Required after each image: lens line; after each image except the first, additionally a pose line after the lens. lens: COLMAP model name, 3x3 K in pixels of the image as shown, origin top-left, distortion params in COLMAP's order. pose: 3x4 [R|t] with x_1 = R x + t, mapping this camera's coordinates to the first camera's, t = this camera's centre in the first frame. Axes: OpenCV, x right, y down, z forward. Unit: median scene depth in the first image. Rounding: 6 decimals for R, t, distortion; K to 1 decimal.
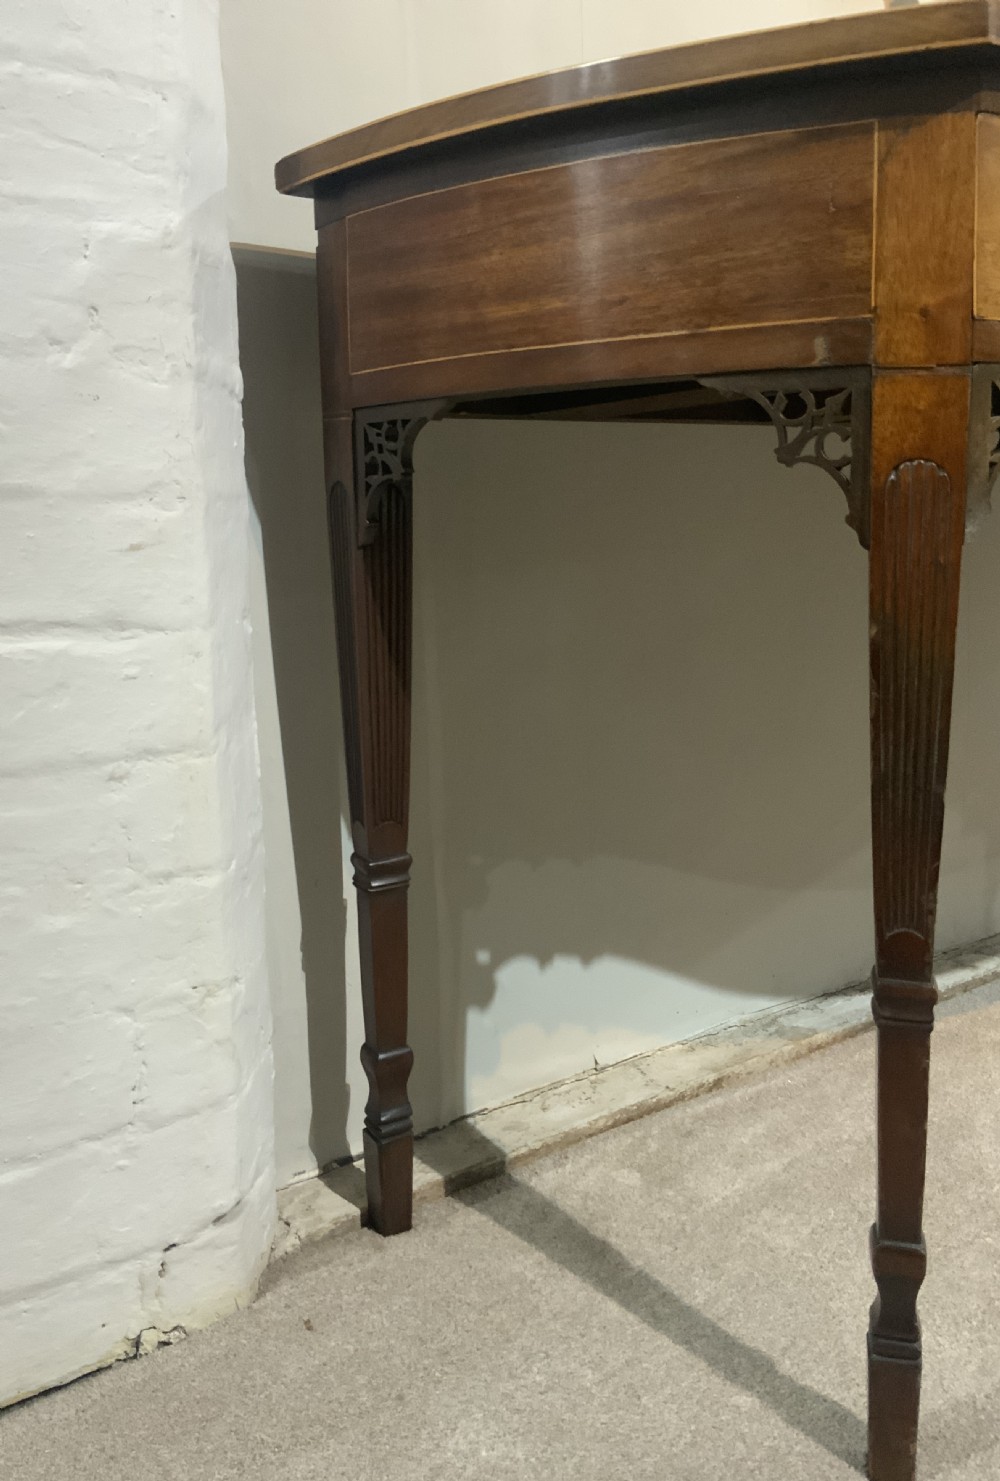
lens RADIAL K [[1232.8, 0, 427.6], [0, 1232.8, 673.5], [0, 0, 1]] dist [0.035958, -0.038443]
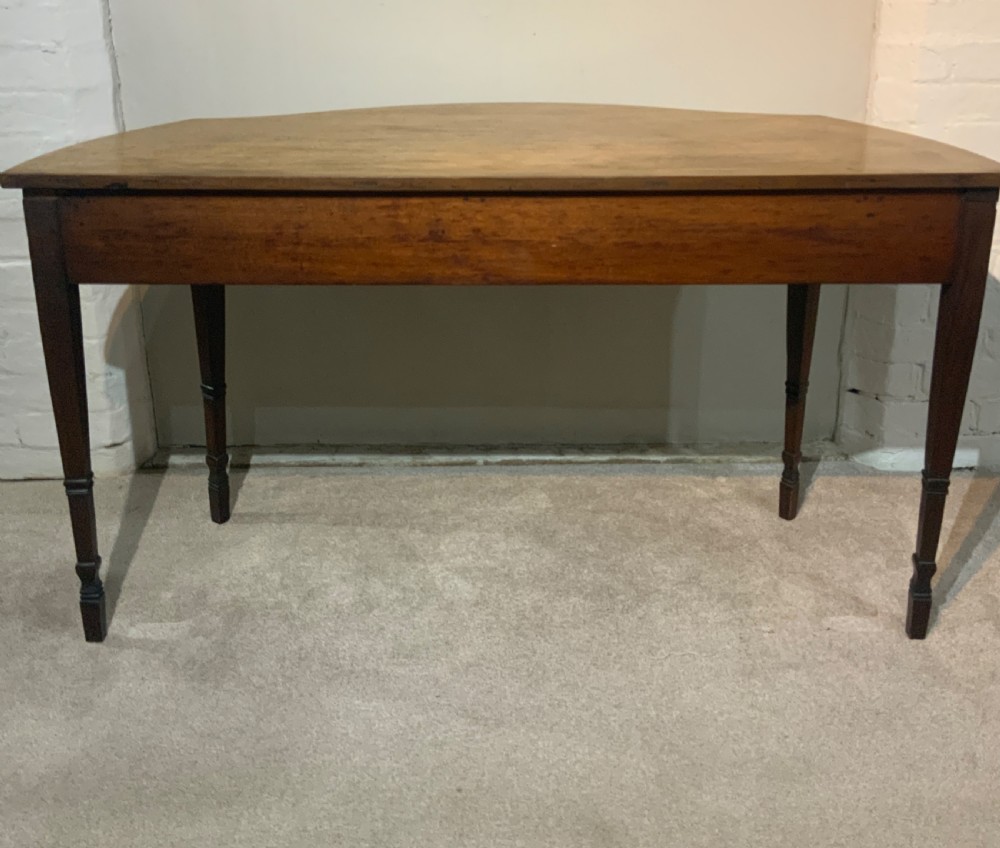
lens RADIAL K [[1103.7, 0, 499.7], [0, 1103.7, 274.3], [0, 0, 1]] dist [0.024297, 0.000000]
pose [[0.840995, 0.190623, -0.506351, 2.023232], [-0.085802, 0.971024, 0.223048, -0.689862], [0.534197, -0.144137, 0.832982, -0.717036]]
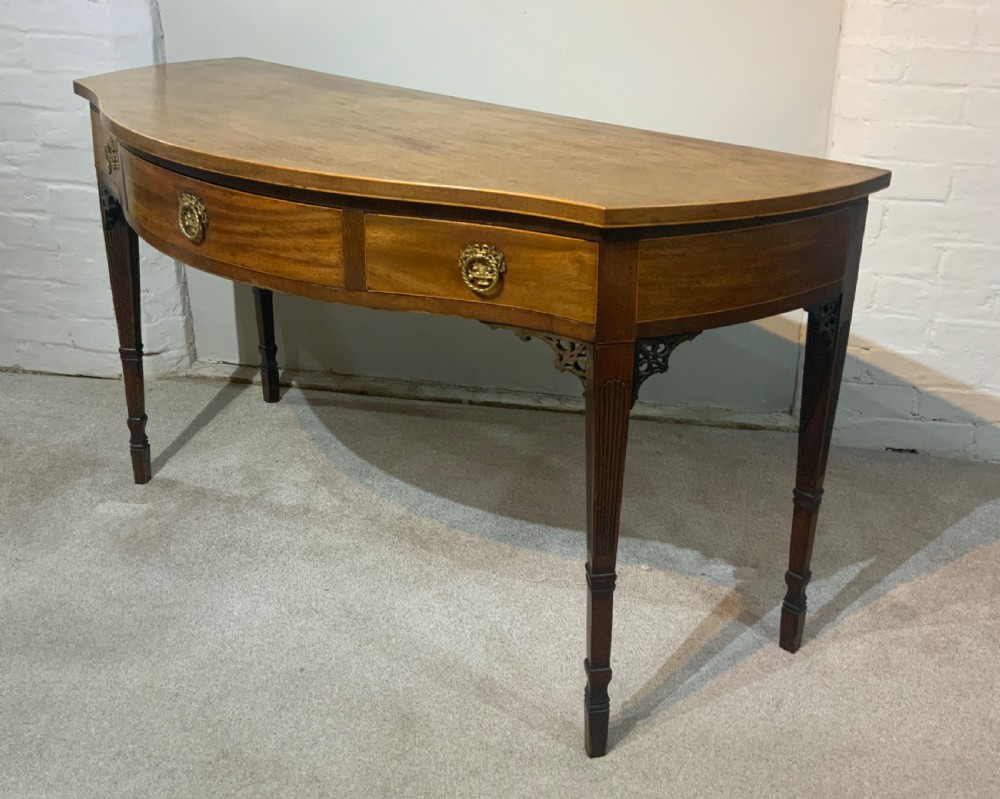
lens RADIAL K [[962.6, 0, 611.2], [0, 962.6, 300.2], [0, 0, 1]] dist [0.010973, 0.000000]
pose [[0.770217, 0.279701, -0.573178, 2.477245], [-0.147269, 0.952415, 0.266867, -0.657958], [0.620547, -0.121134, 0.774757, -0.287839]]
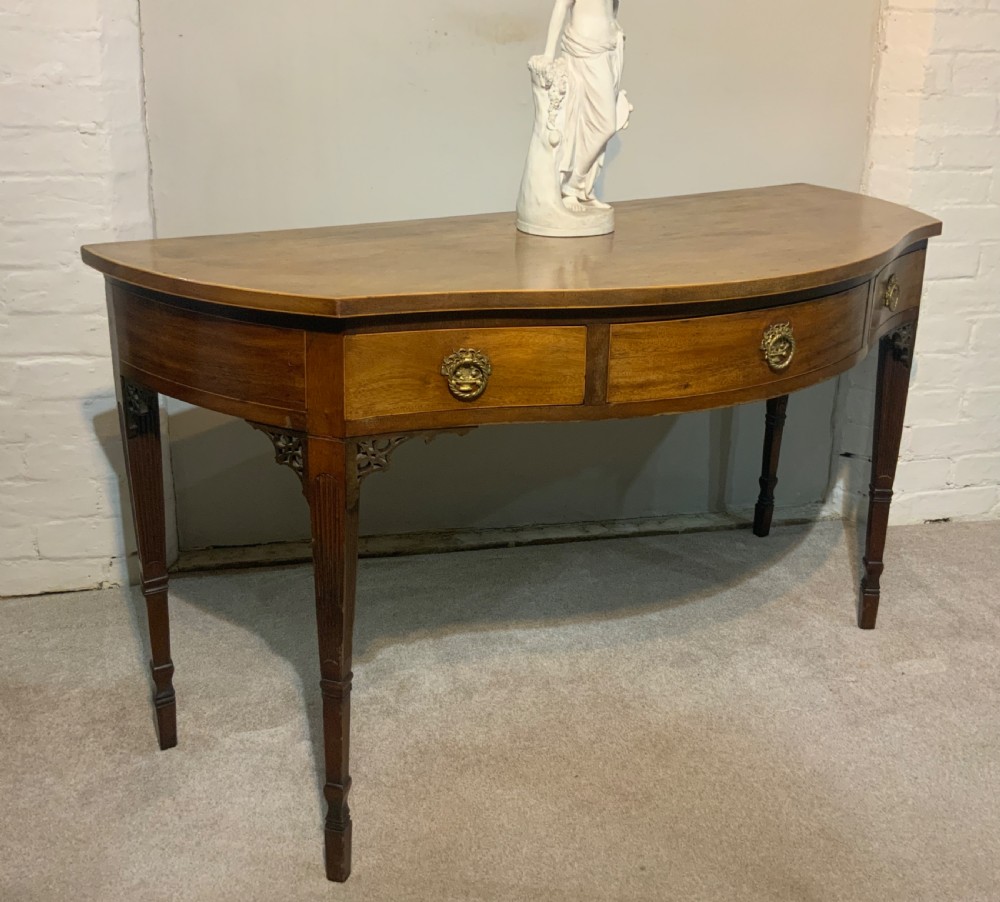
lens RADIAL K [[1022.9, 0, 496.4], [0, 1022.9, 346.2], [0, 0, 1]] dist [0.003261, 0.000000]
pose [[0.927336, 0.148208, -0.343631, 1.421149], [-0.091395, 0.980123, 0.176084, -0.549886], [0.362898, -0.131883, 0.922449, -0.860104]]
